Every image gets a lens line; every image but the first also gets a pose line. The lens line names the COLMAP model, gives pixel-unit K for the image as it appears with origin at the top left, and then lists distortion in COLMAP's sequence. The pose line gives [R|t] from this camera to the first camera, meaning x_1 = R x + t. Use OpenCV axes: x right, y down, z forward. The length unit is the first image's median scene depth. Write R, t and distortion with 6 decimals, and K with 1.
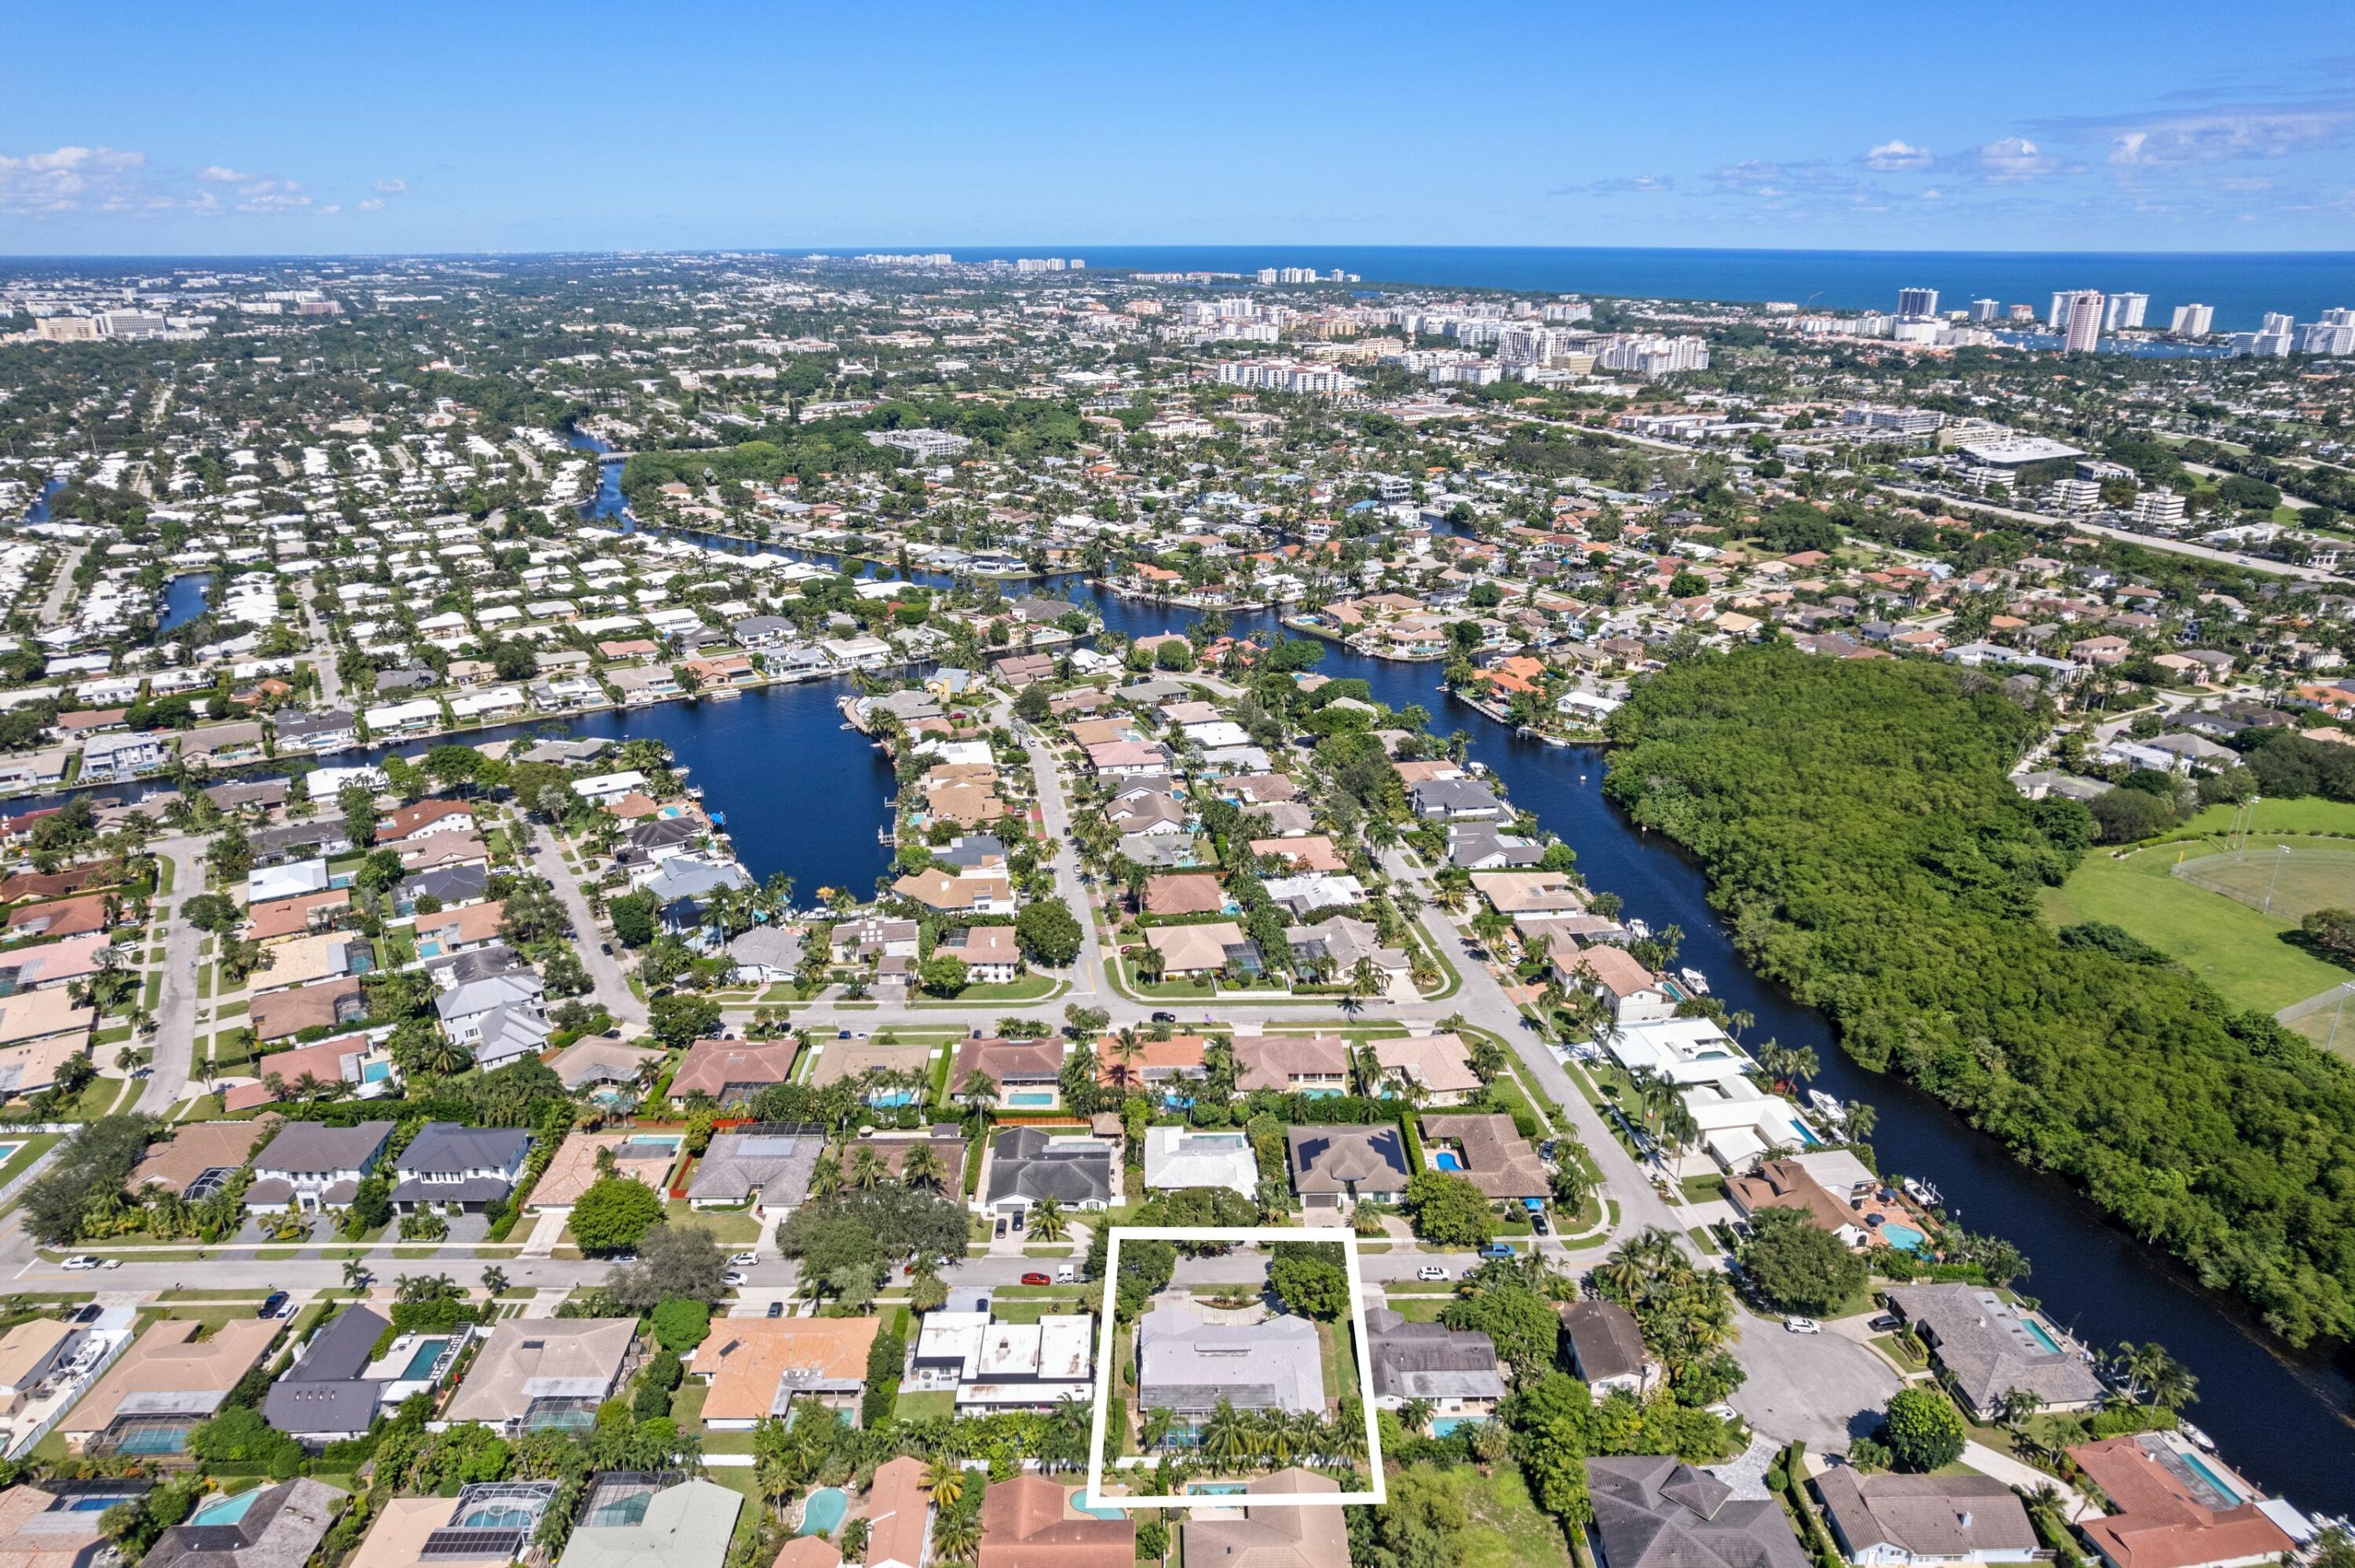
lens RADIAL K [[1508.6, 0, 1177.5], [0, 1508.6, 784.0], [0, 0, 1]] dist [-0.078233, 0.065083]
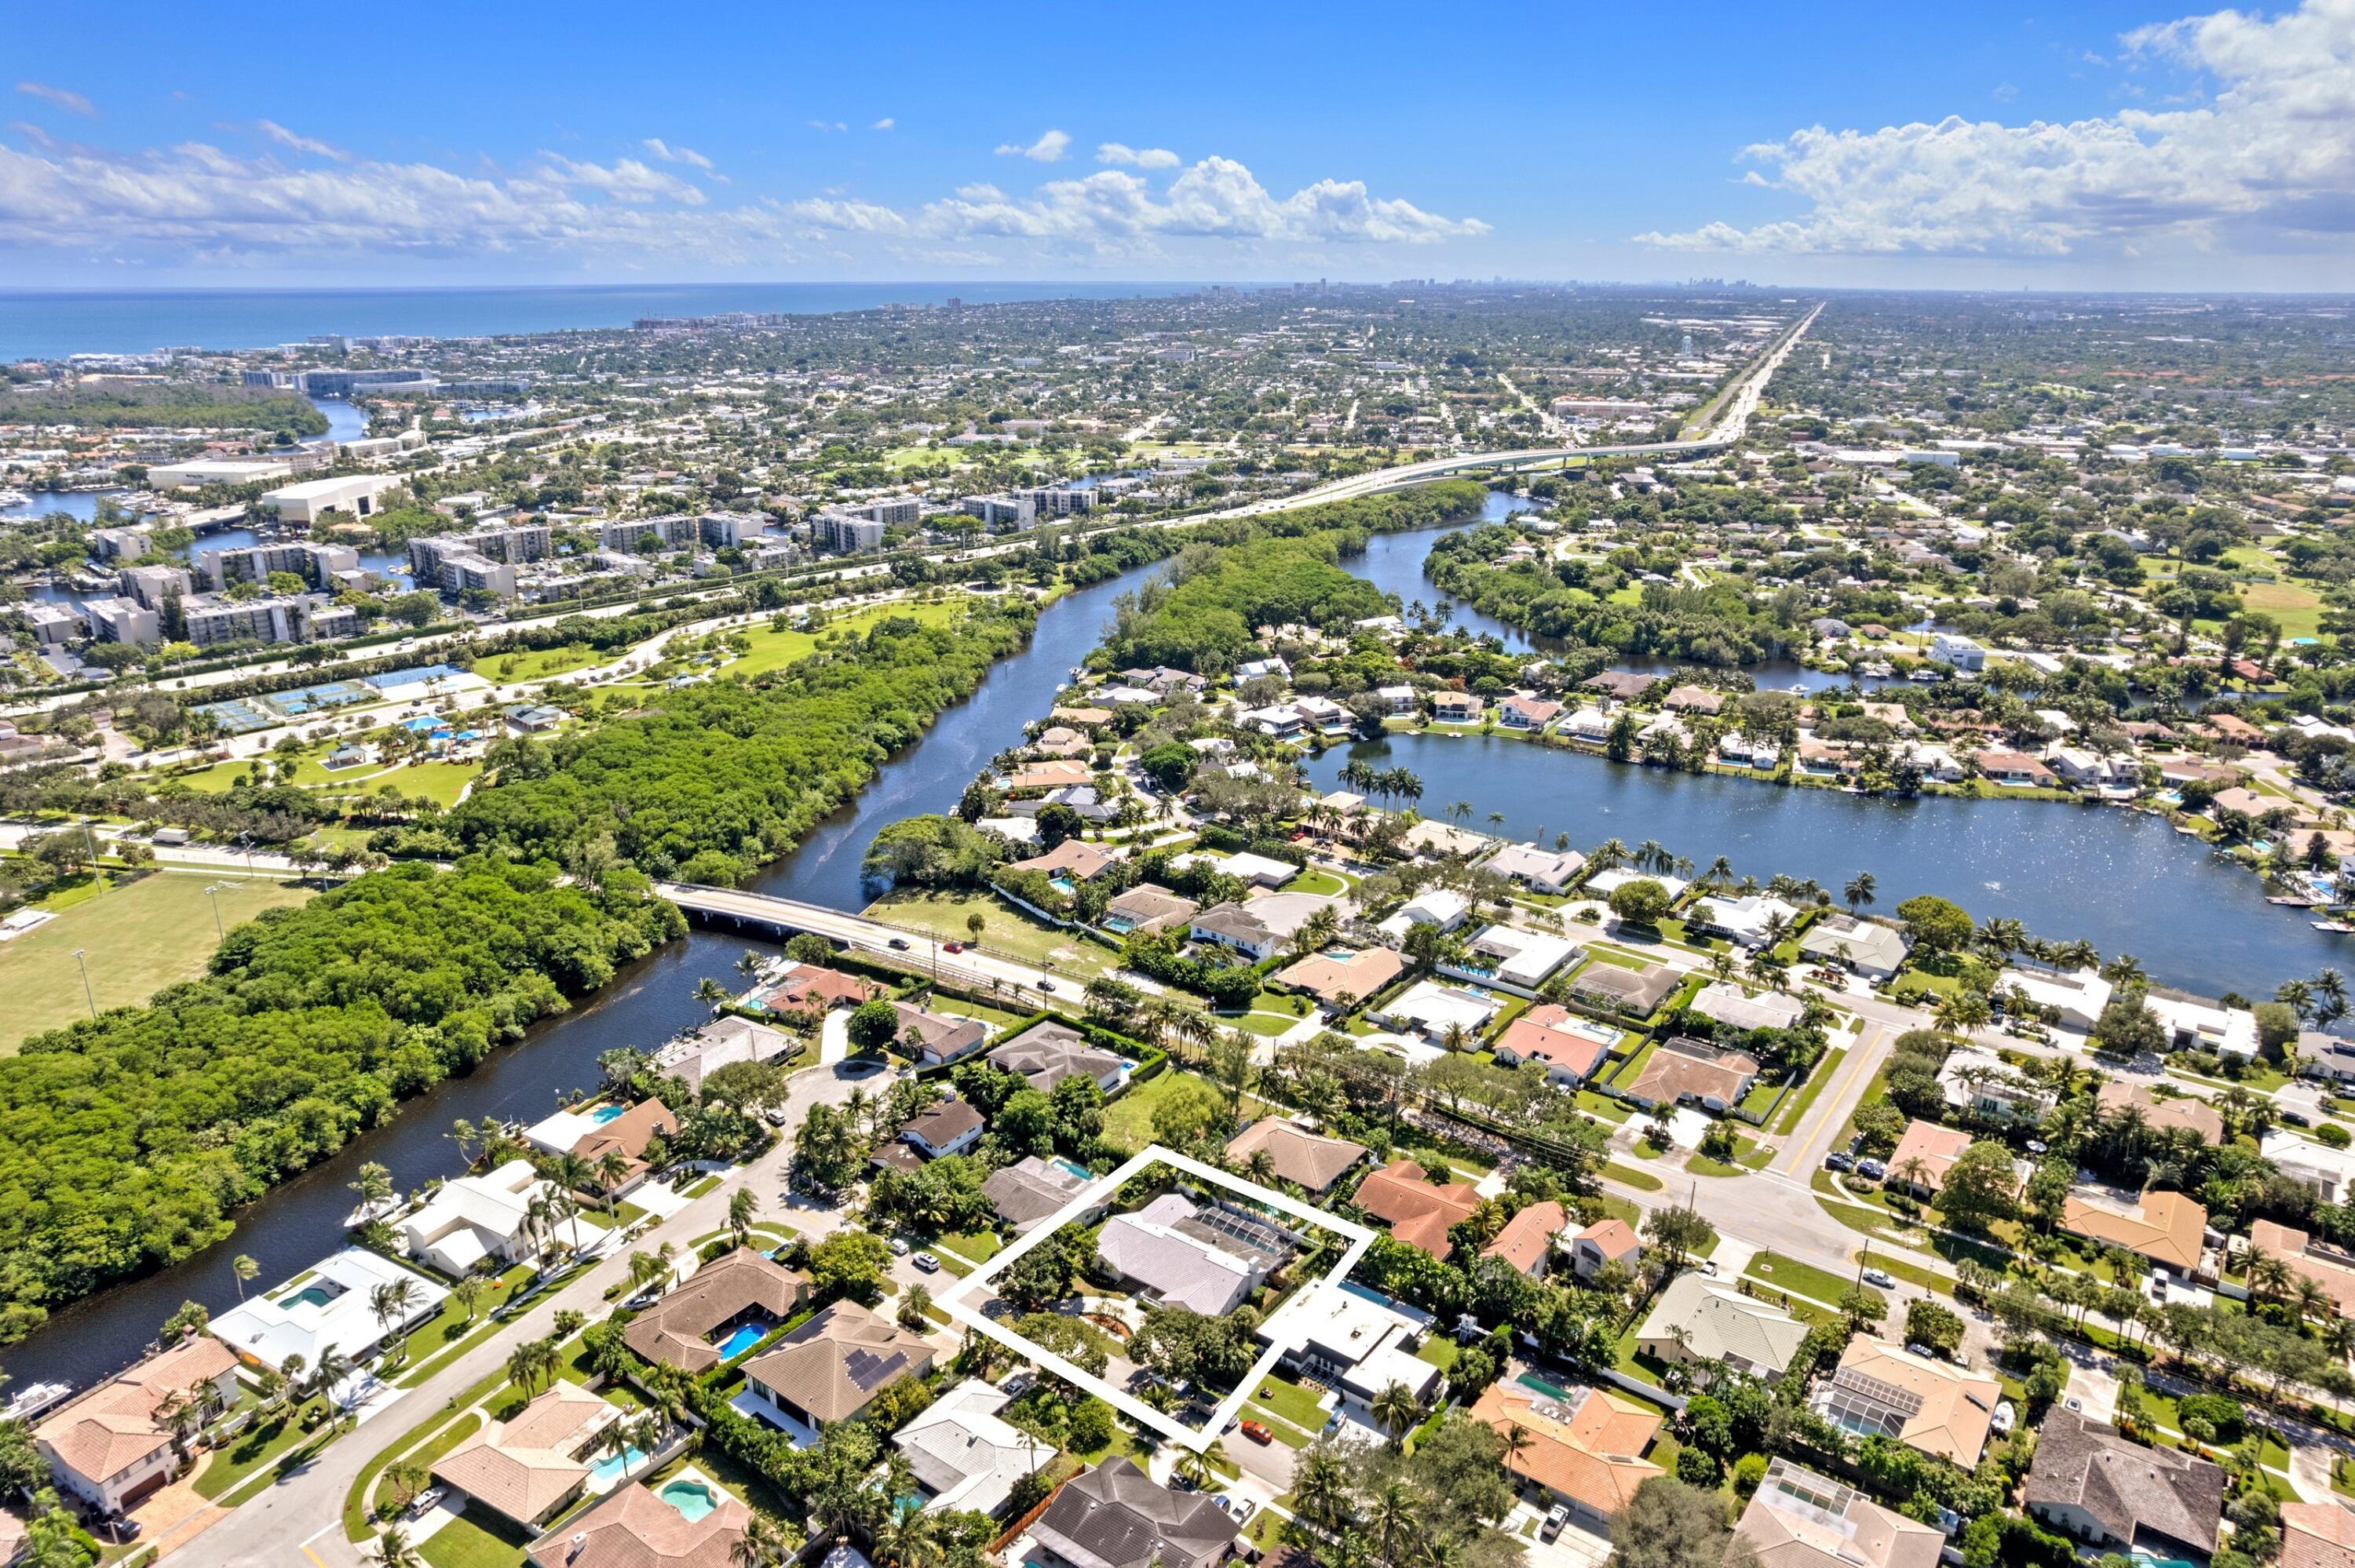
lens RADIAL K [[1508.6, 0, 1177.5], [0, 1508.6, 784.0], [0, 0, 1]] dist [-0.078233, 0.065083]
pose [[-0.784242, -0.200719, 0.587092, -0.385154], [0.213157, 0.801475, 0.558750, -0.359201], [-0.582691, 0.563338, -0.585765, 1.044285]]
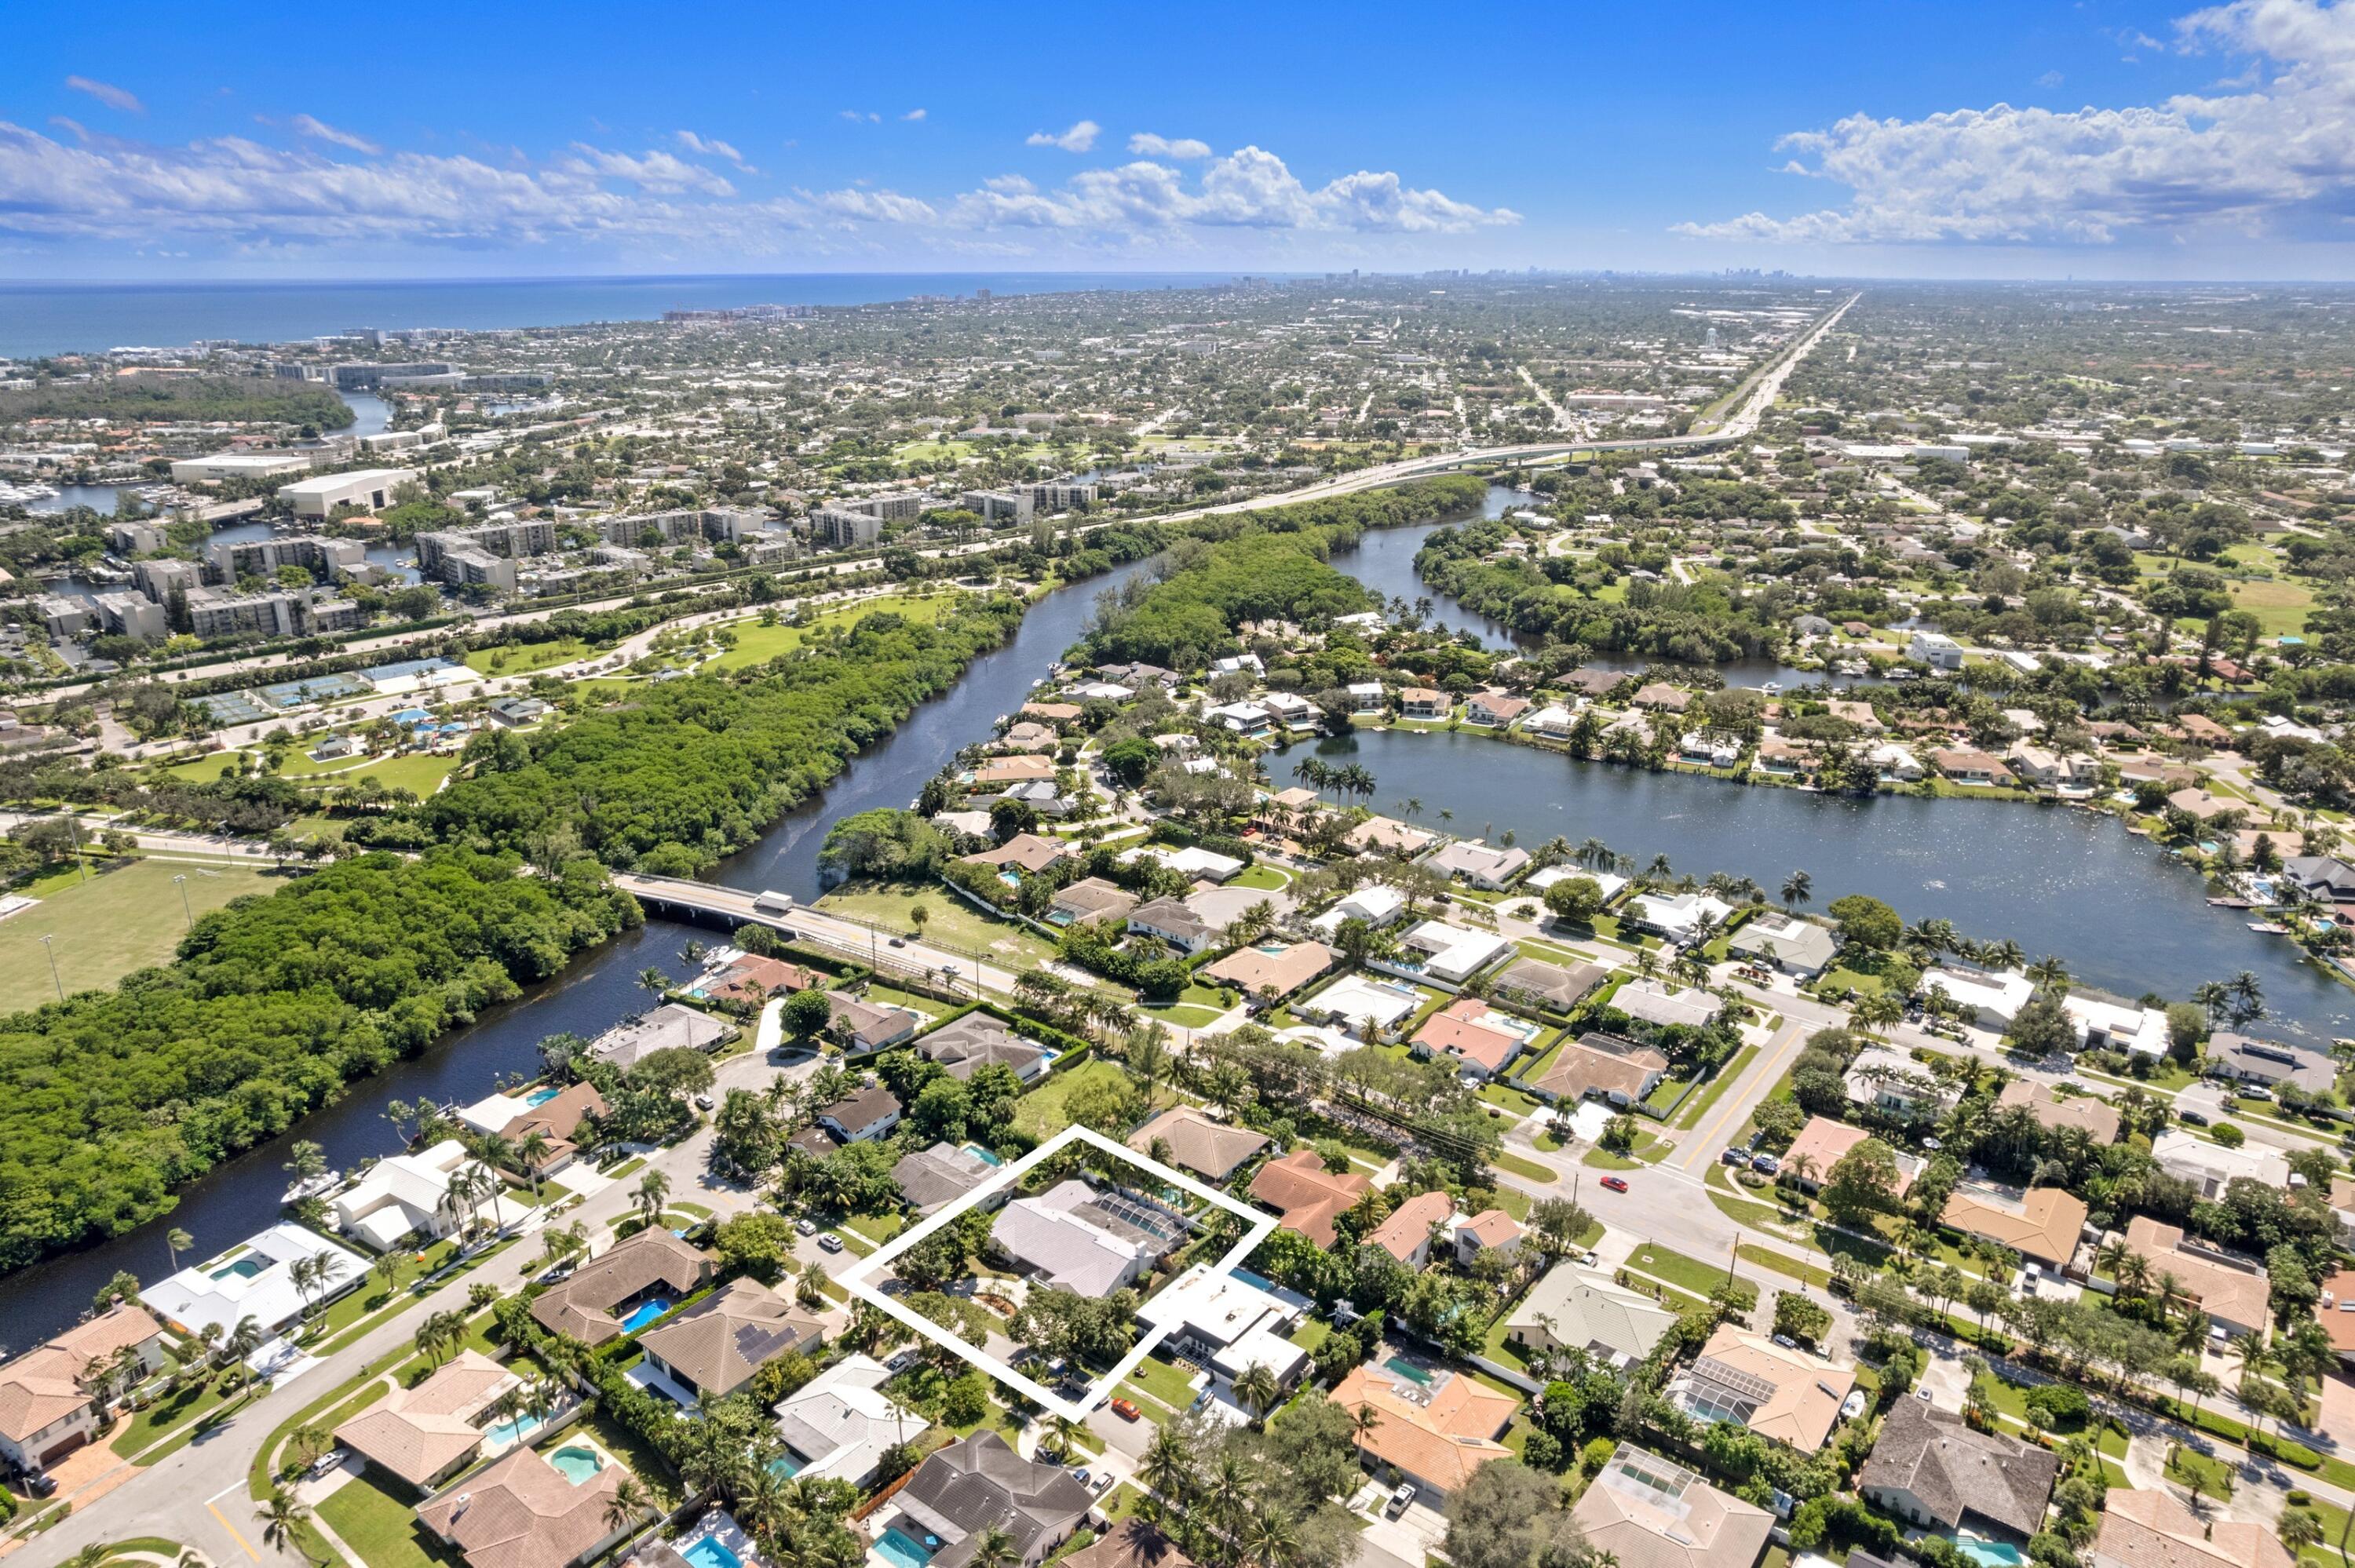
lens RADIAL K [[1508.6, 0, 1177.5], [0, 1508.6, 784.0], [0, 0, 1]] dist [-0.078233, 0.065083]
pose [[-0.771091, -0.208023, 0.601785, -0.454746], [0.220555, 0.799351, 0.558922, -0.359518], [-0.597306, 0.563706, -0.570492, 1.012651]]
